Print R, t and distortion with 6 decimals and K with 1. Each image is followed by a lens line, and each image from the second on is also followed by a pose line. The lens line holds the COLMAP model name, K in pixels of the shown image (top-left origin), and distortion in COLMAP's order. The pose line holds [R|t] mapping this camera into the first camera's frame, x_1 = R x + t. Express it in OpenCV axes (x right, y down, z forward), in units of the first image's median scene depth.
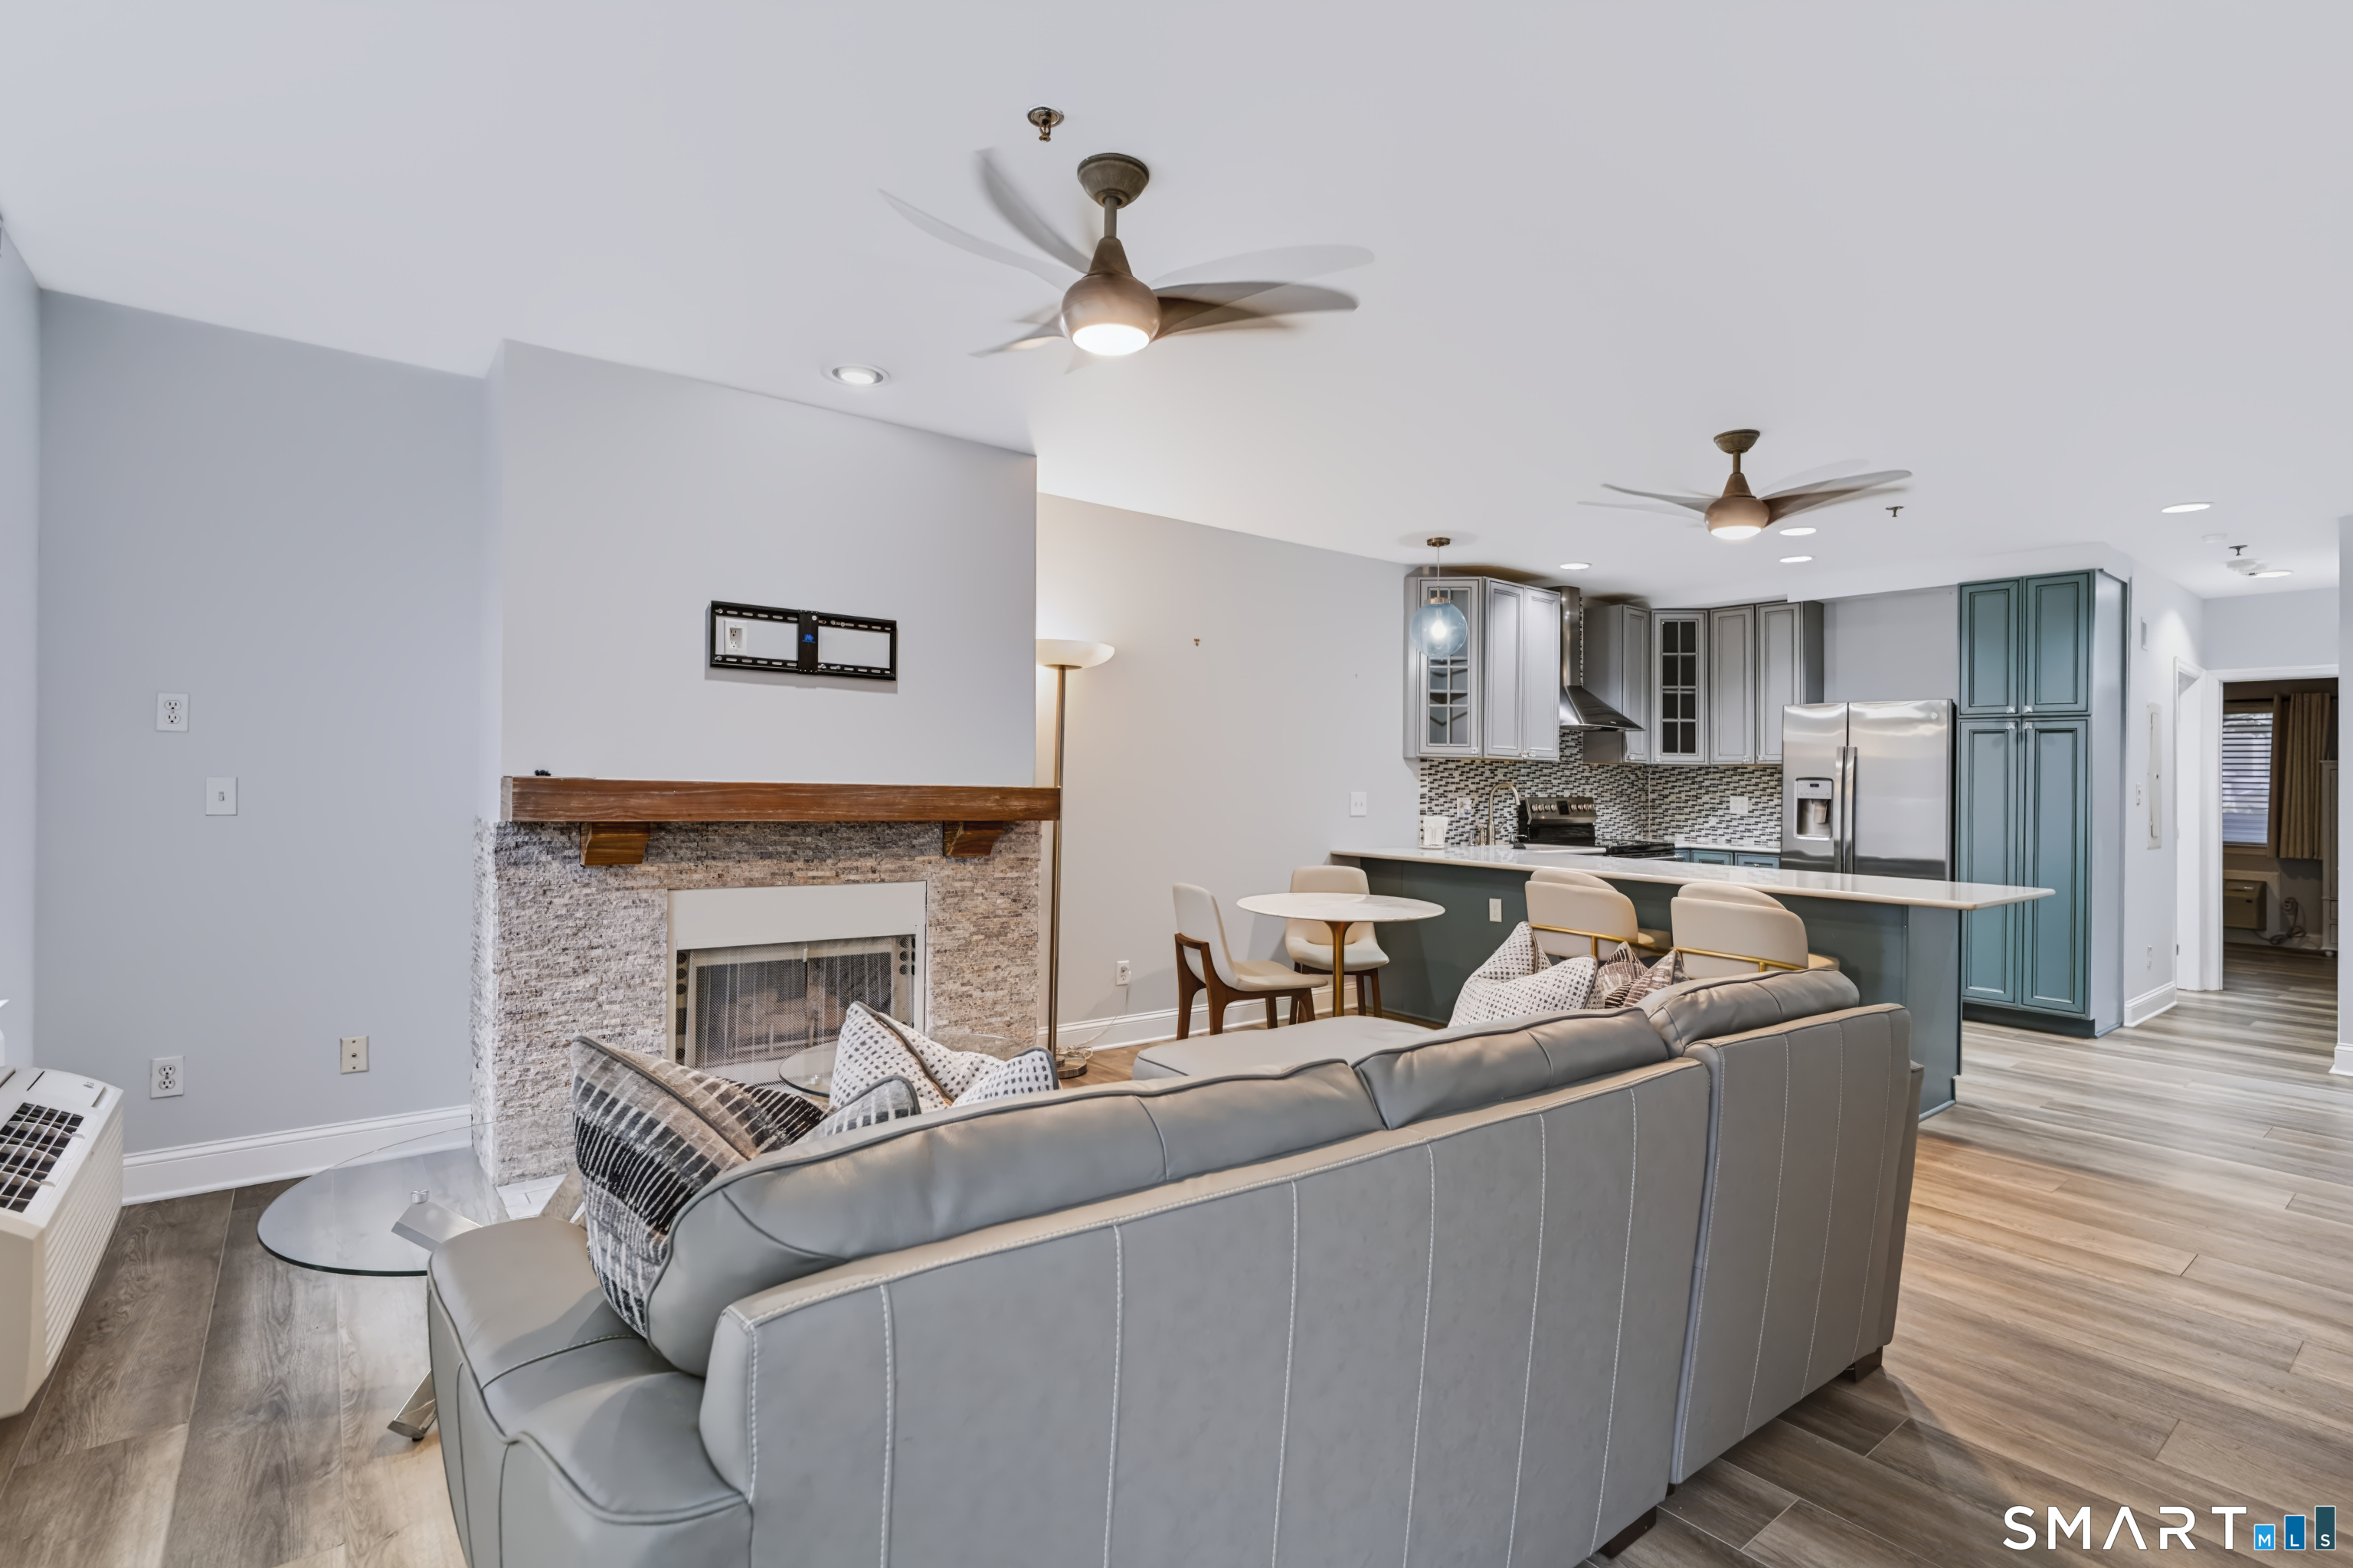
lens RADIAL K [[1105.7, 0, 1213.5], [0, 1105.7, 779.8], [0, 0, 1]] dist [-0.000854, -0.000147]
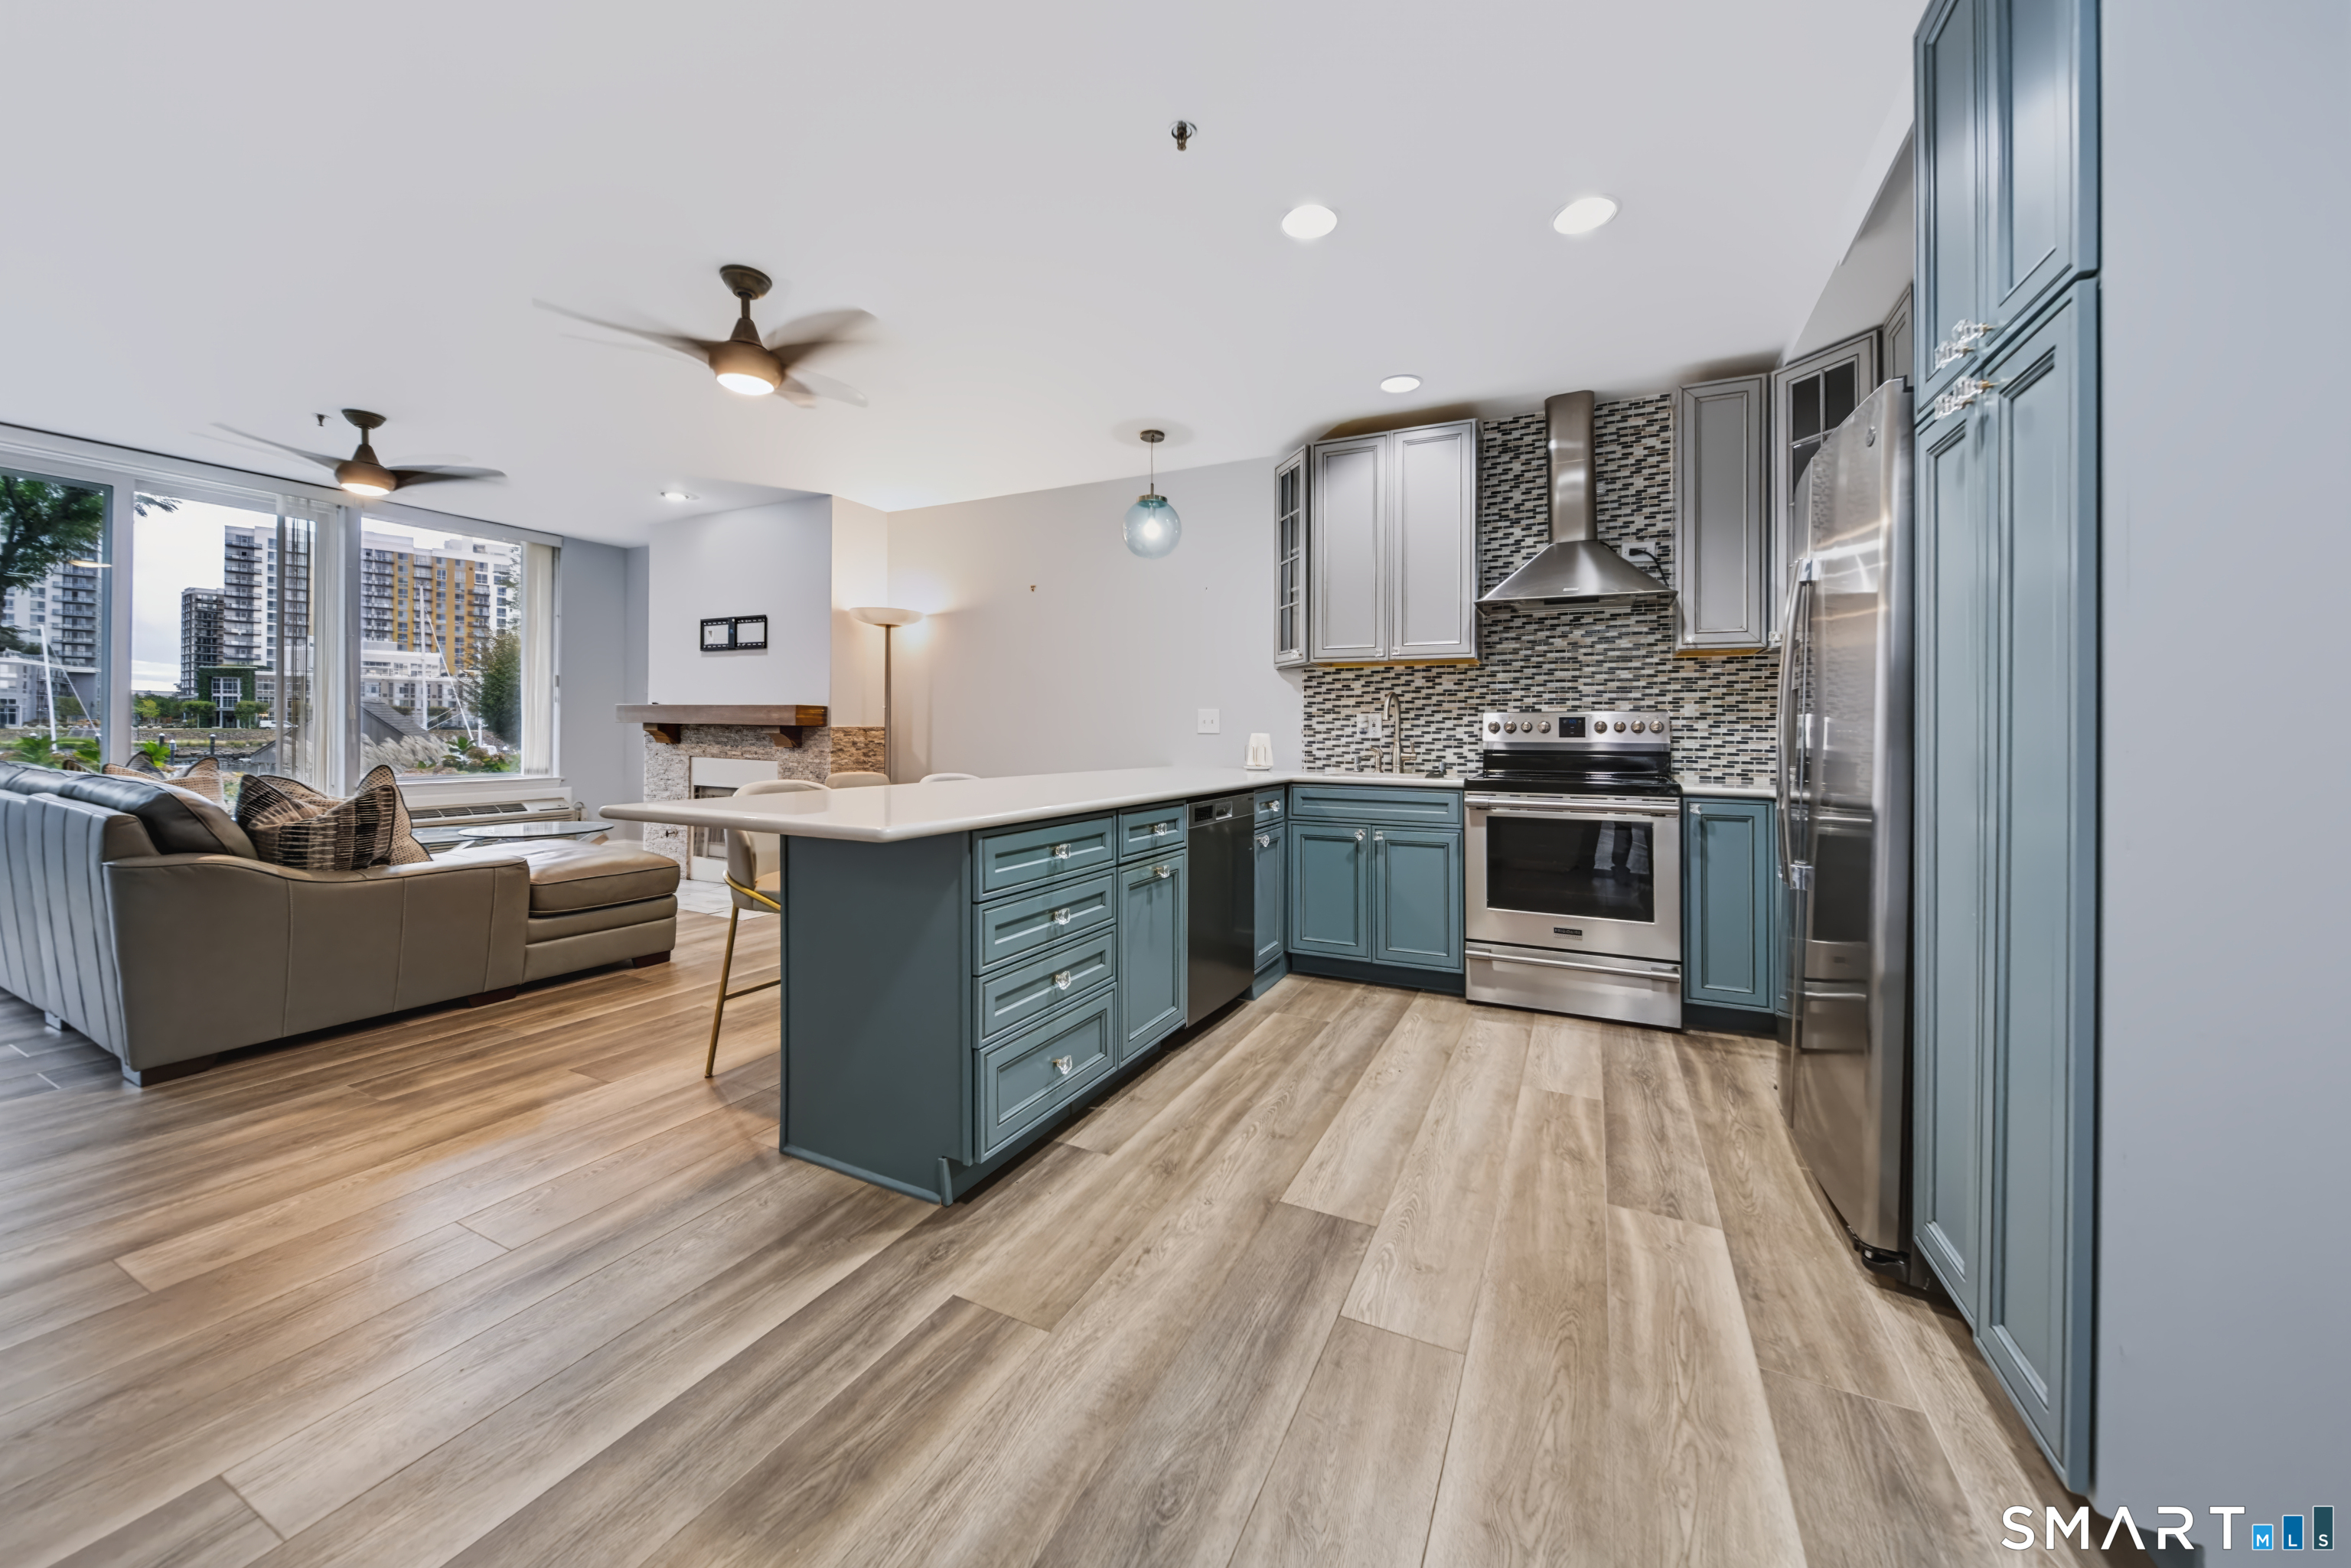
lens RADIAL K [[846.9, 0, 1183.6], [0, 846.9, 739.9], [0, 0, 1]] dist [-0.001566, -0.000396]
pose [[0.421026, -0.003114, -0.907043, 0.824083], [-0.000733, 0.999993, -0.003773, 0.042615], [0.907048, 0.002253, 0.421020, 0.687725]]
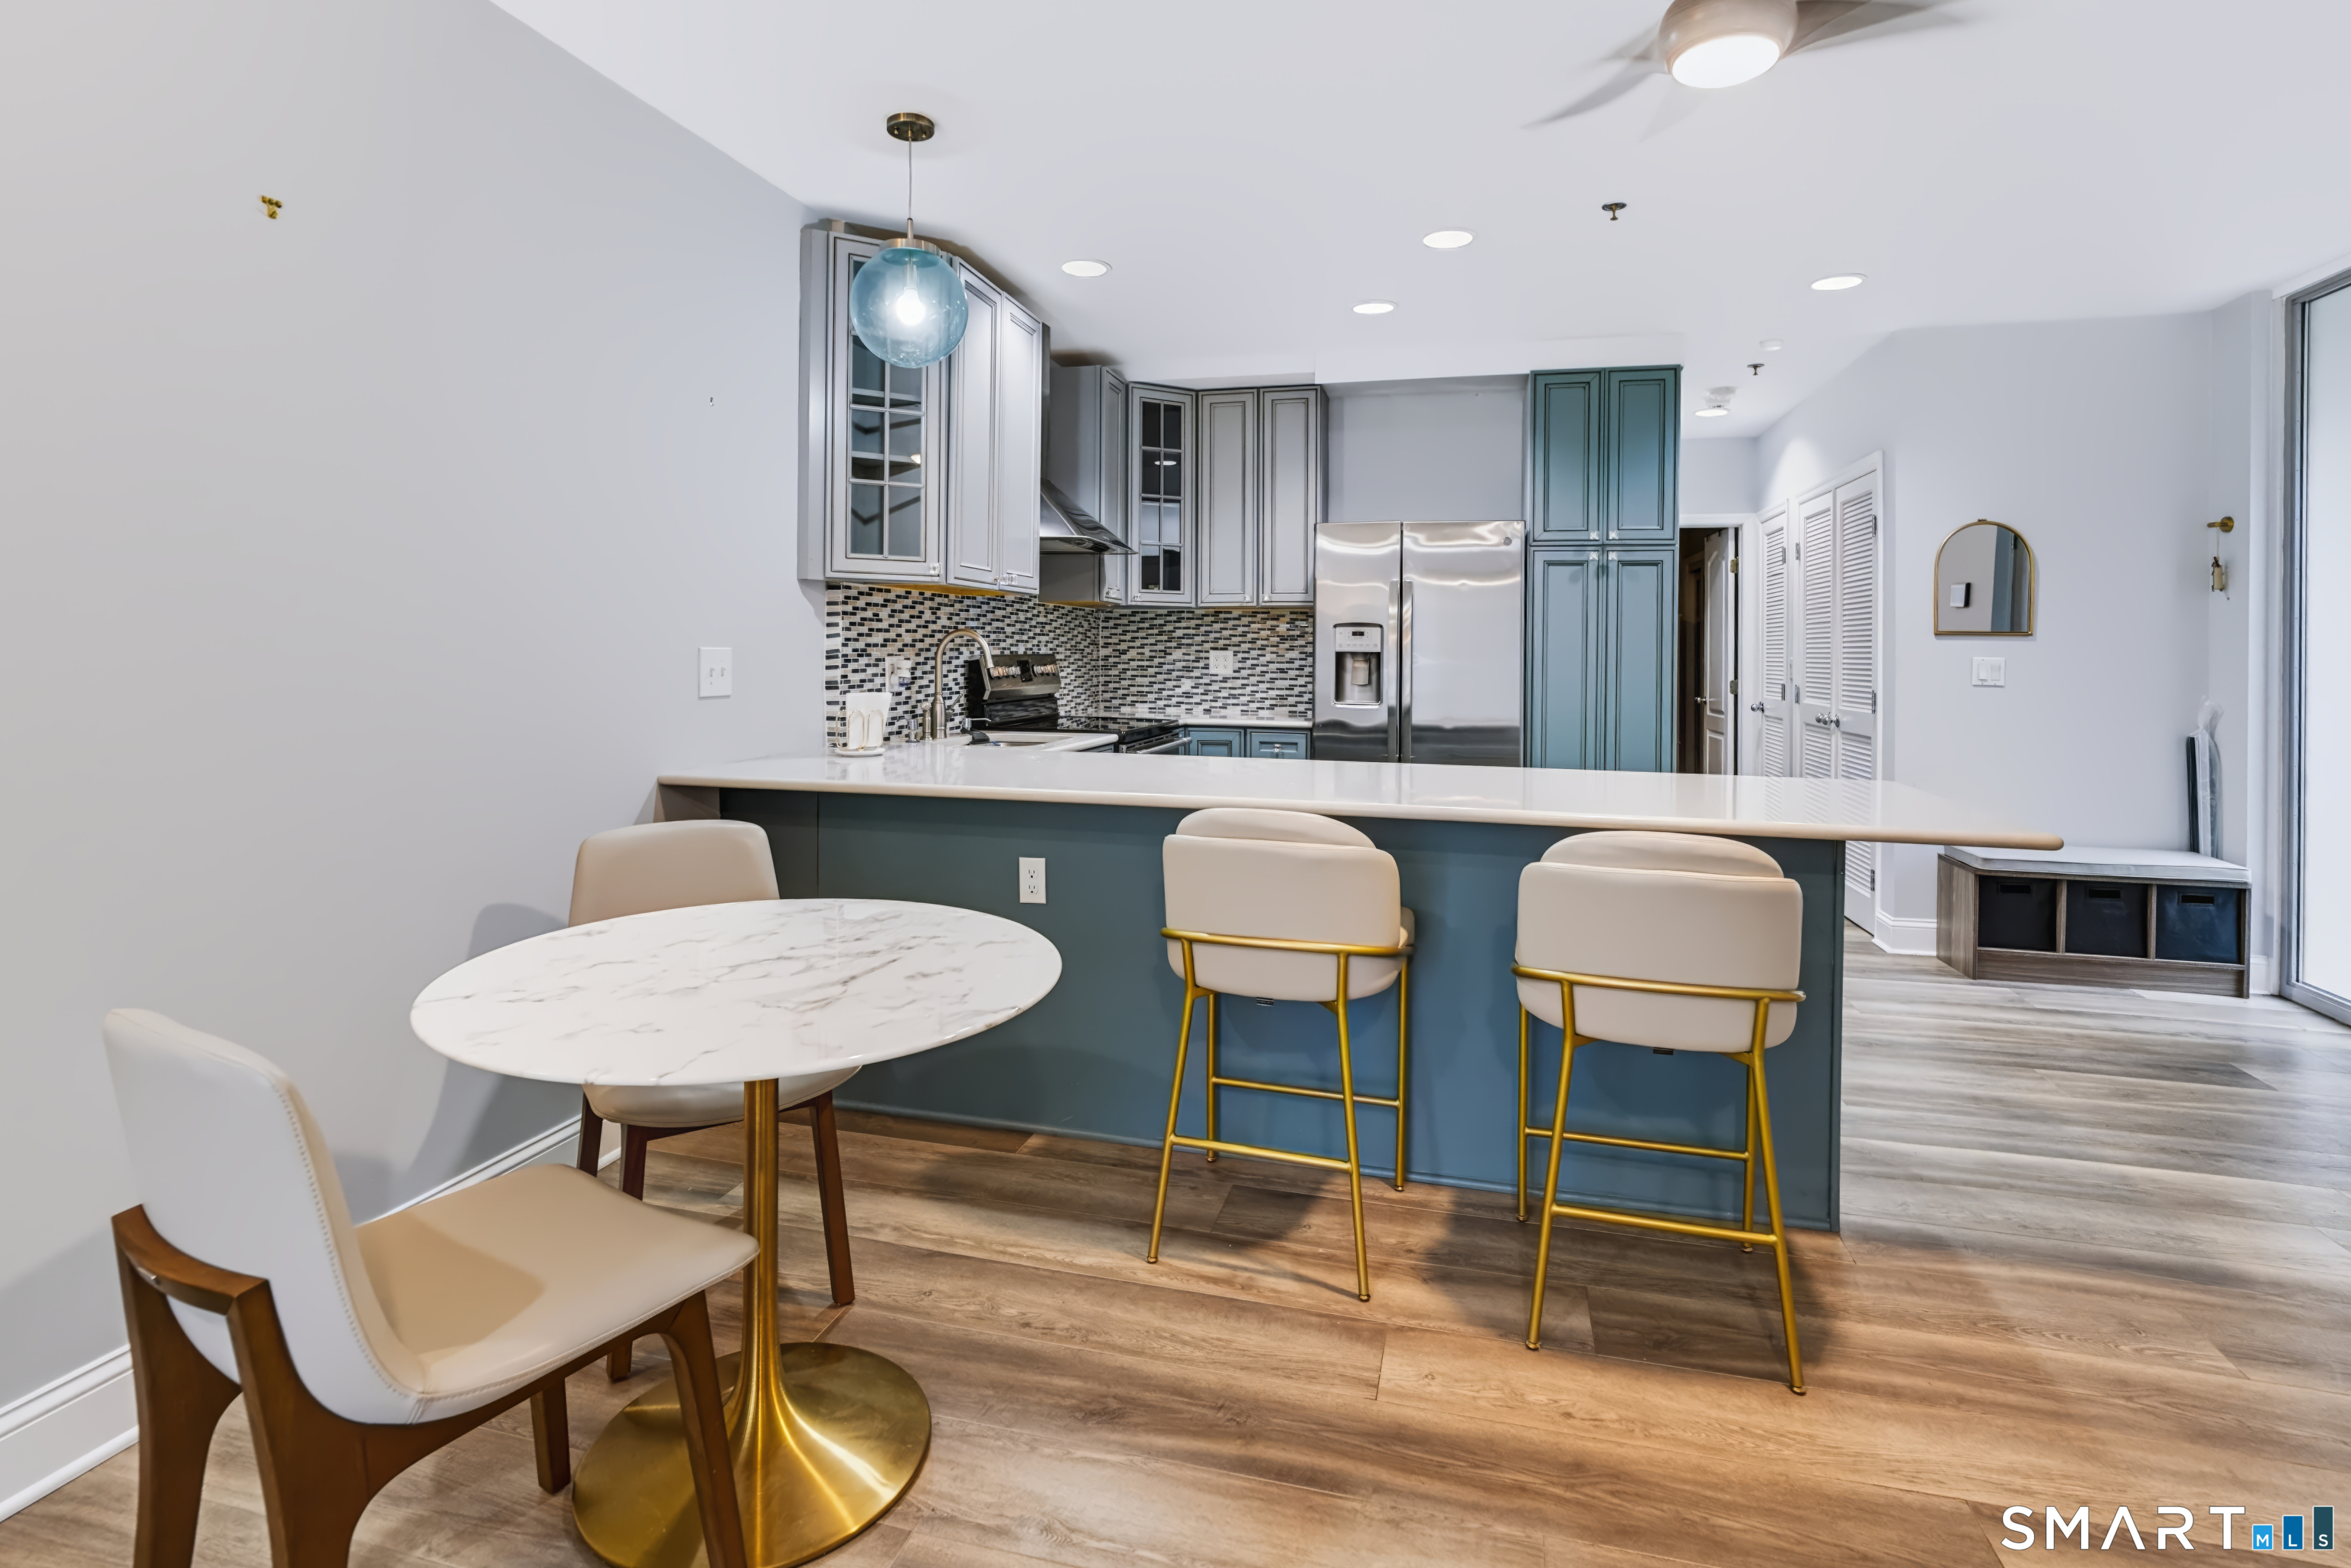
lens RADIAL K [[1143.0, 0, 1175.0], [0, 1143.0, 621.1], [0, 0, 1]] dist [-0.001202, -0.000585]
pose [[0.815230, 0.005498, 0.579112, 0.007994], [0.004238, 0.999872, -0.015458, 0.008729], [-0.579122, 0.015056, 0.815102, 0.501828]]
